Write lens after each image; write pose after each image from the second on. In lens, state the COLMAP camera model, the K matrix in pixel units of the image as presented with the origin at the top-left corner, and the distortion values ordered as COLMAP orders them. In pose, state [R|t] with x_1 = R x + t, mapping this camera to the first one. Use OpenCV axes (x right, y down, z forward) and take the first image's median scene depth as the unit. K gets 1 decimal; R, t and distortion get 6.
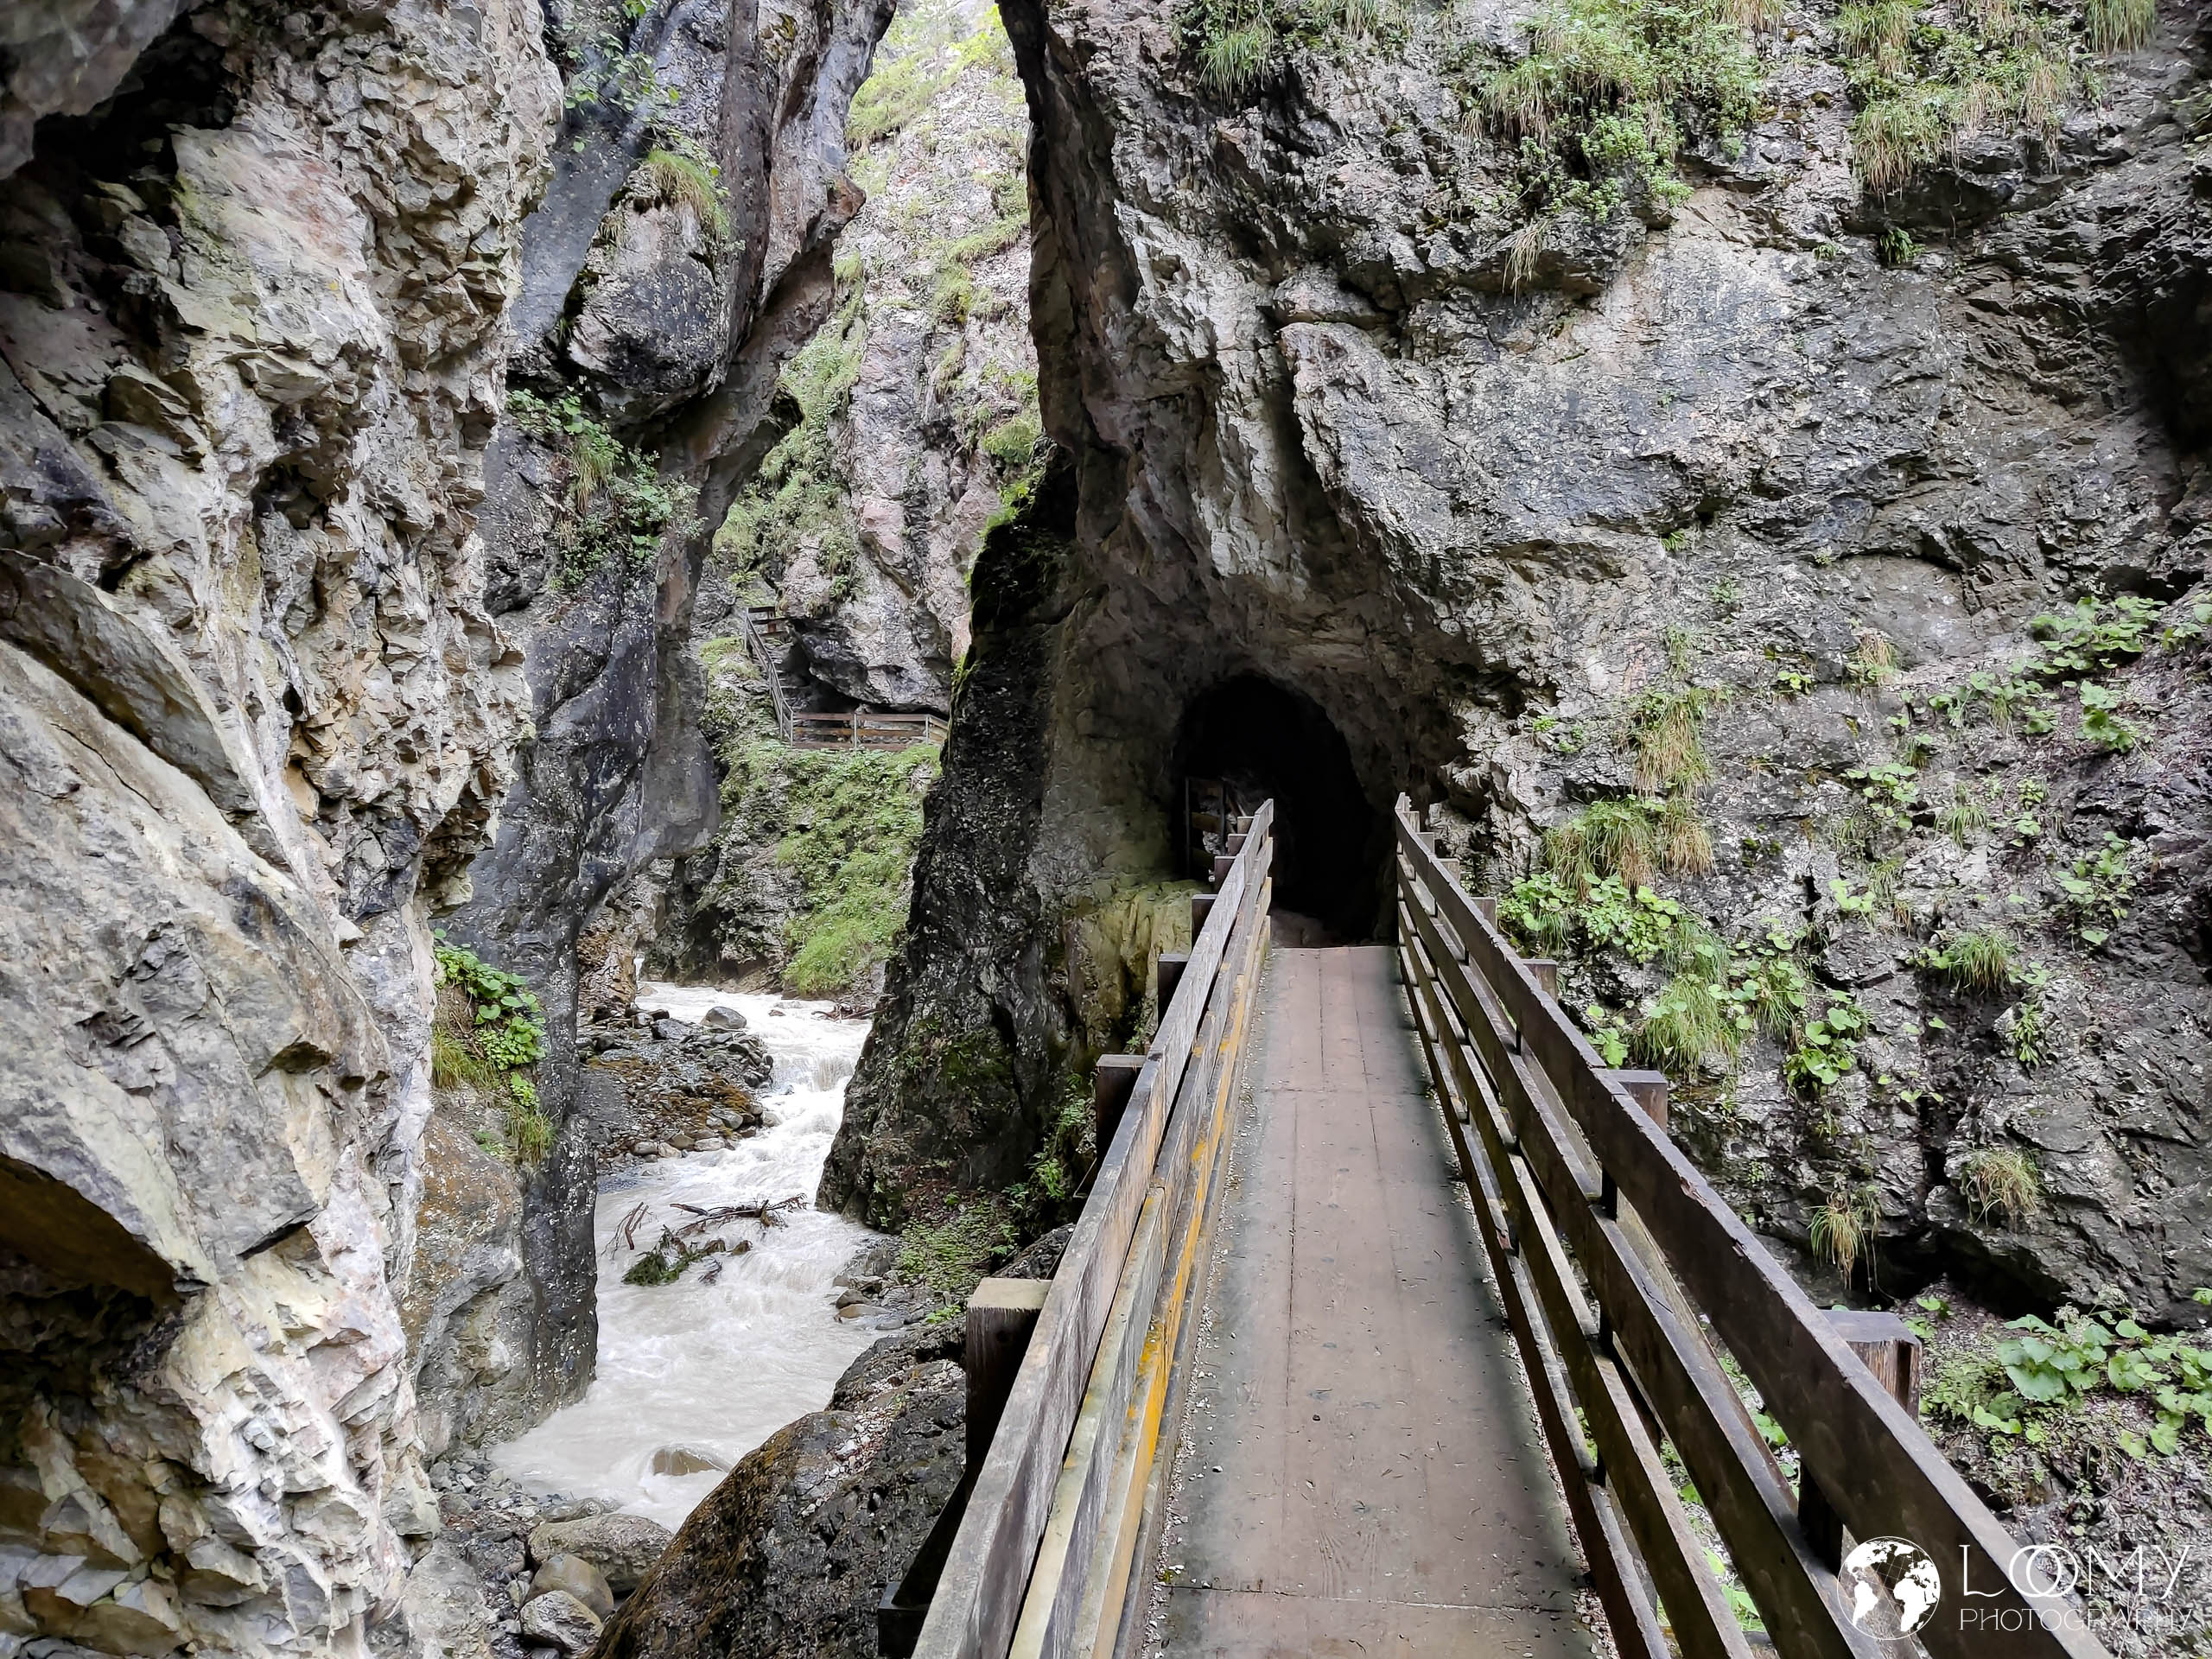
lens RADIAL K [[1643.4, 0, 1107.9], [0, 1643.4, 824.6], [0, 0, 1]] dist [0.010147, -0.009364]
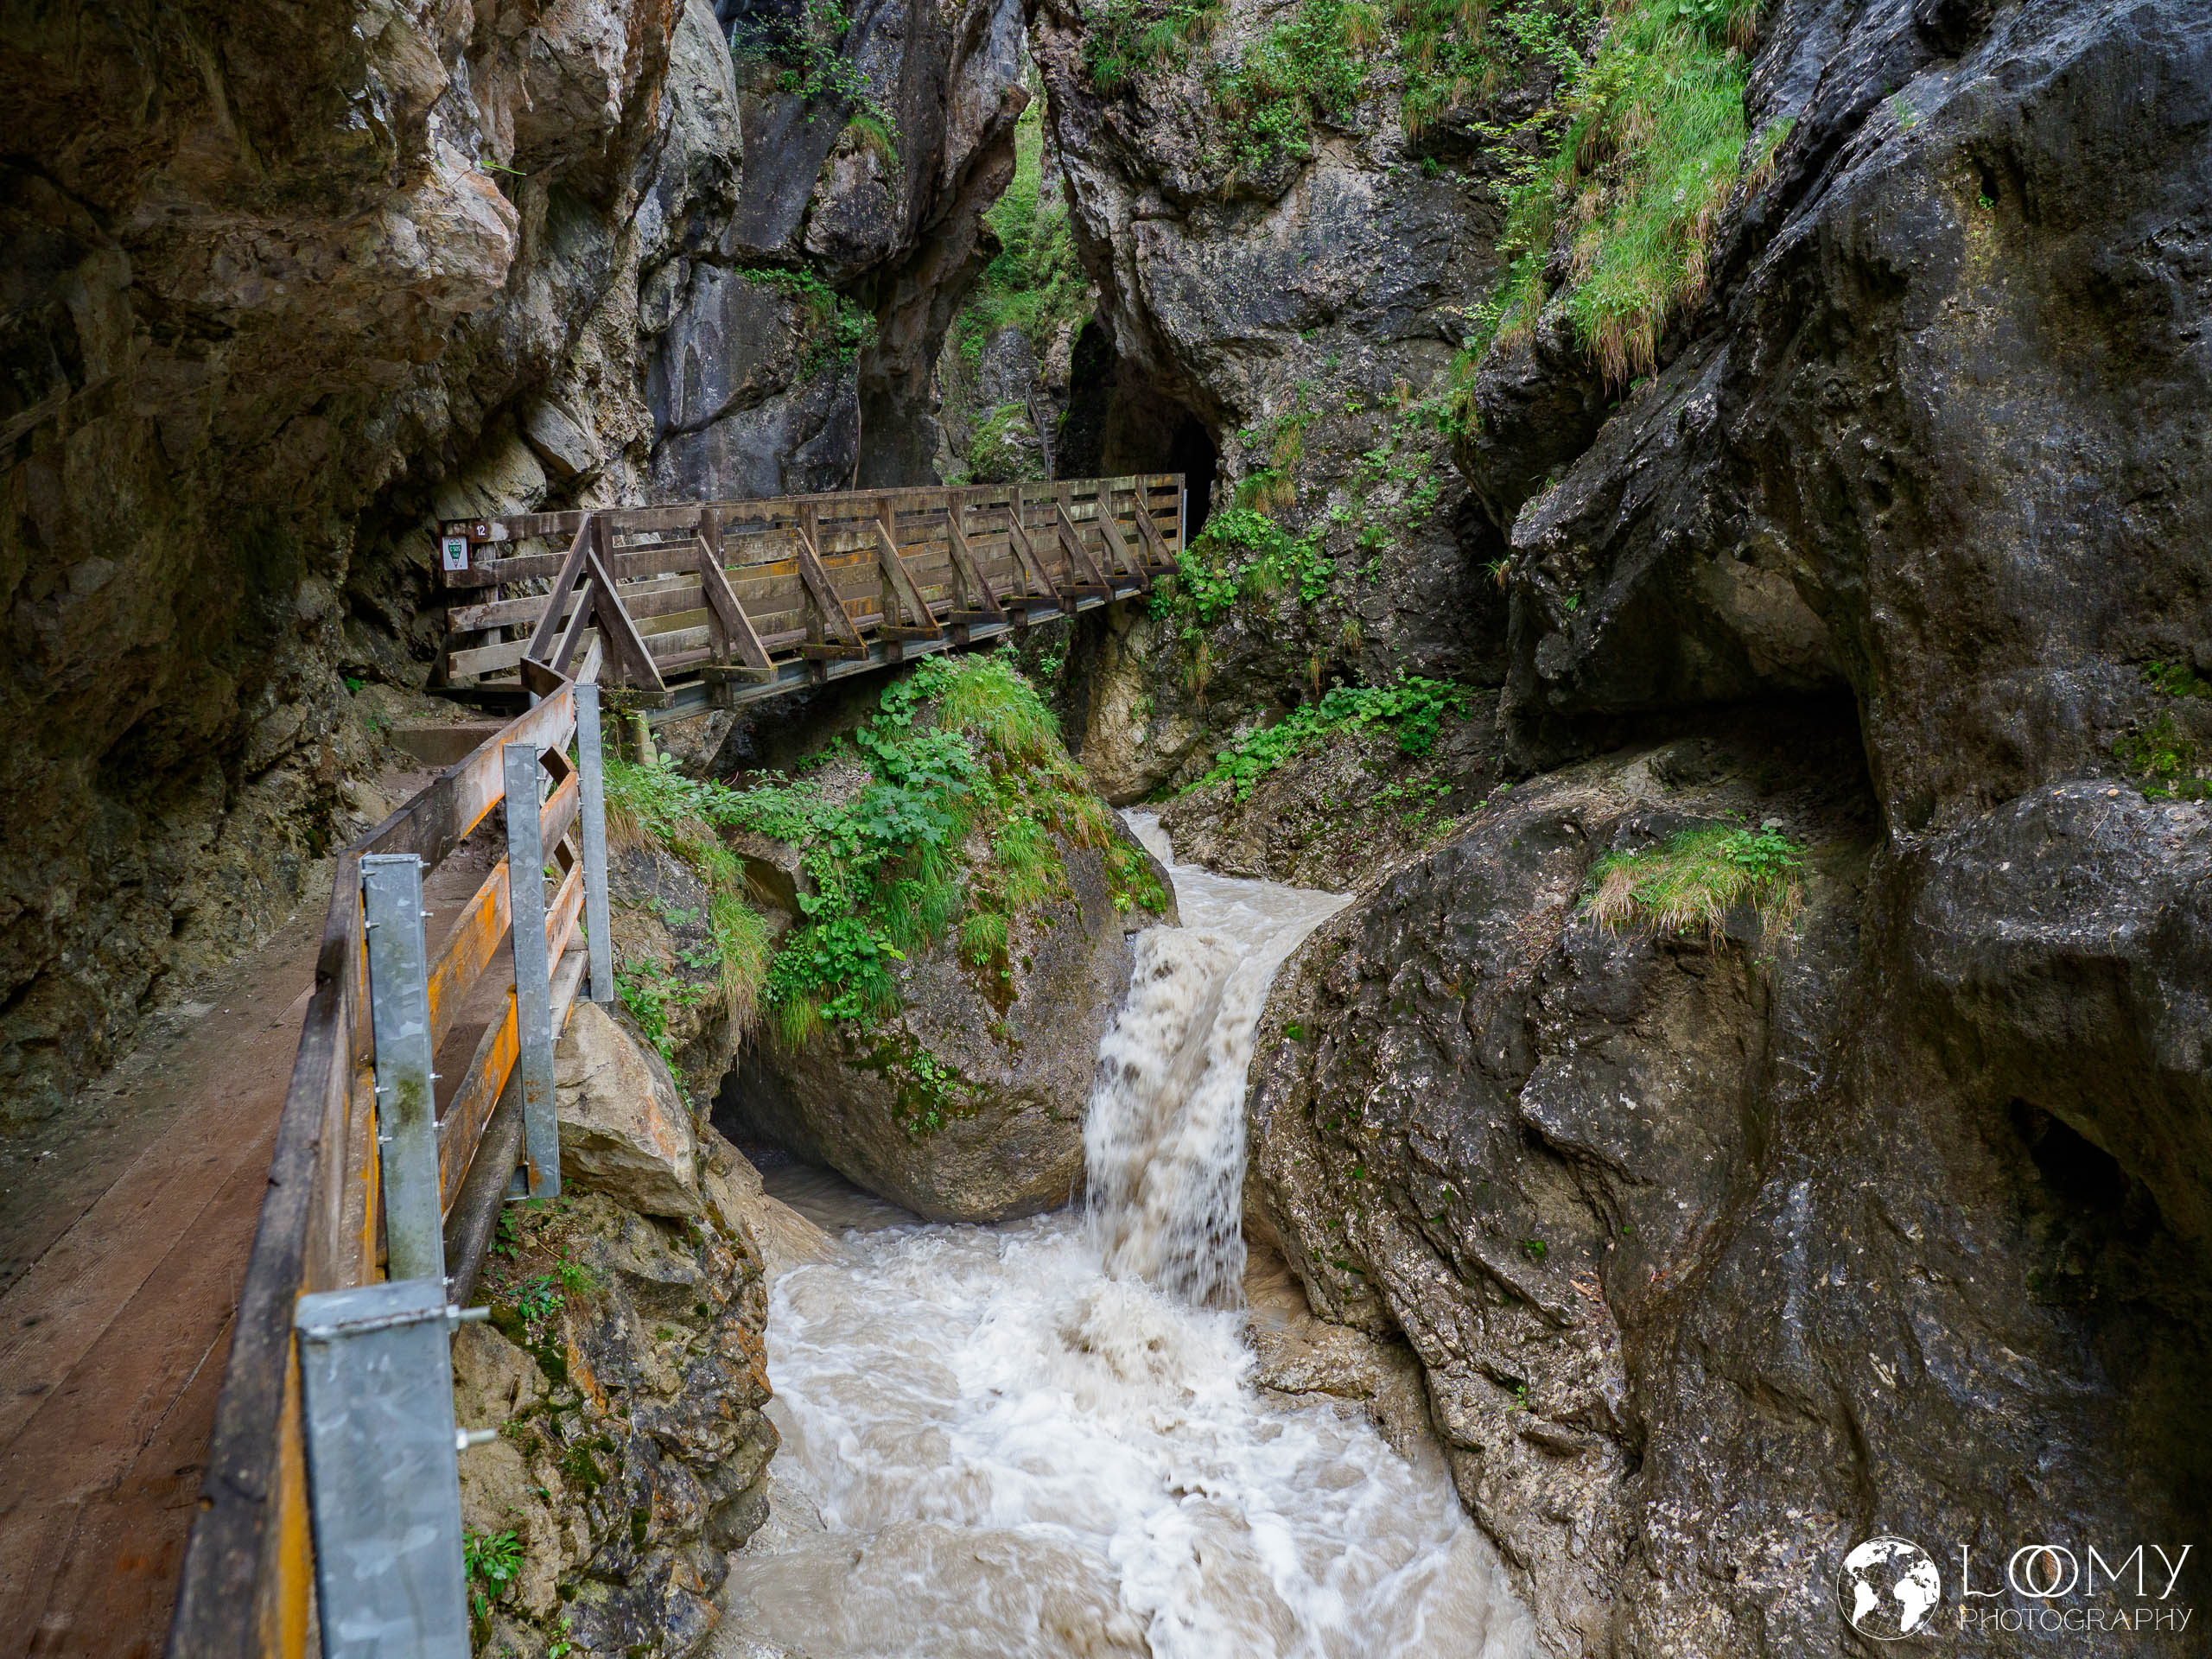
lens RADIAL K [[1578.9, 0, 1107.0], [0, 1578.9, 843.4], [0, 0, 1]] dist [-0.063153, 0.032588]
pose [[0.970848, 0.031293, -0.237644, 0.549270], [0.007460, 0.987017, 0.160444, 0.112733], [0.239579, -0.157539, 0.958010, -0.860447]]
